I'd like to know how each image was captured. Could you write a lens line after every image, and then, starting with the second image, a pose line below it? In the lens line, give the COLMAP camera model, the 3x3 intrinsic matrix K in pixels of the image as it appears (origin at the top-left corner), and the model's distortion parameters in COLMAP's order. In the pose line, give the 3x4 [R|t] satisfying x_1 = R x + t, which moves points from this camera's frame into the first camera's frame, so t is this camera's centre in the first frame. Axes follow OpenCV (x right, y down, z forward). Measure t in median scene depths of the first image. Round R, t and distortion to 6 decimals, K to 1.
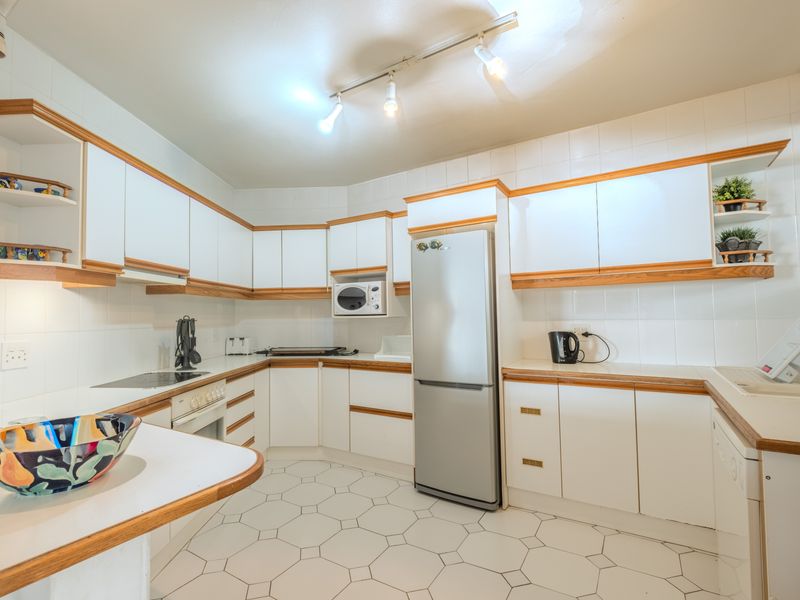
lens RADIAL K [[393.6, 0, 395.8], [0, 393.6, 300.0], [0, 0, 1]] dist [0.018563, -0.014036]
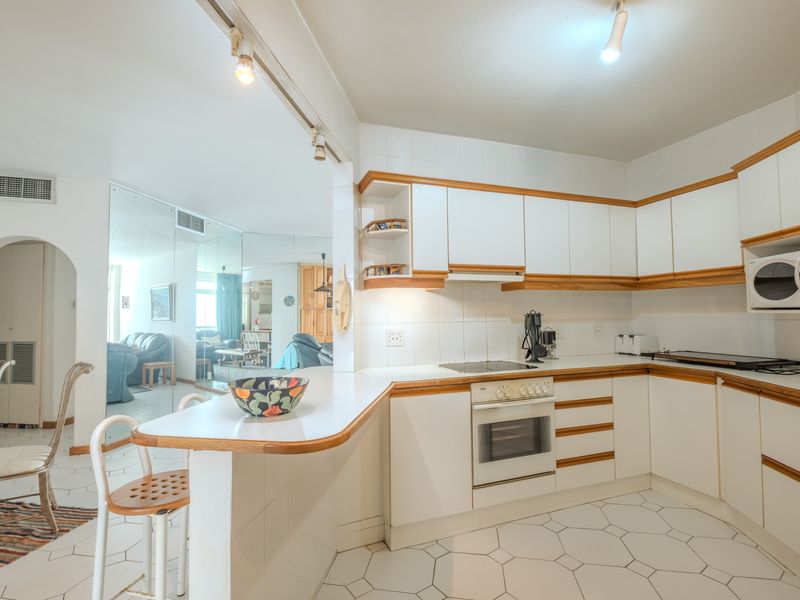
lens RADIAL K [[393.6, 0, 395.8], [0, 393.6, 300.0], [0, 0, 1]] dist [0.018563, -0.014036]
pose [[0.365269, -0.023485, -0.930606, 0.320045], [0.044129, 0.998995, -0.007891, 0.005929], [0.929856, -0.038184, 0.365938, 0.310591]]
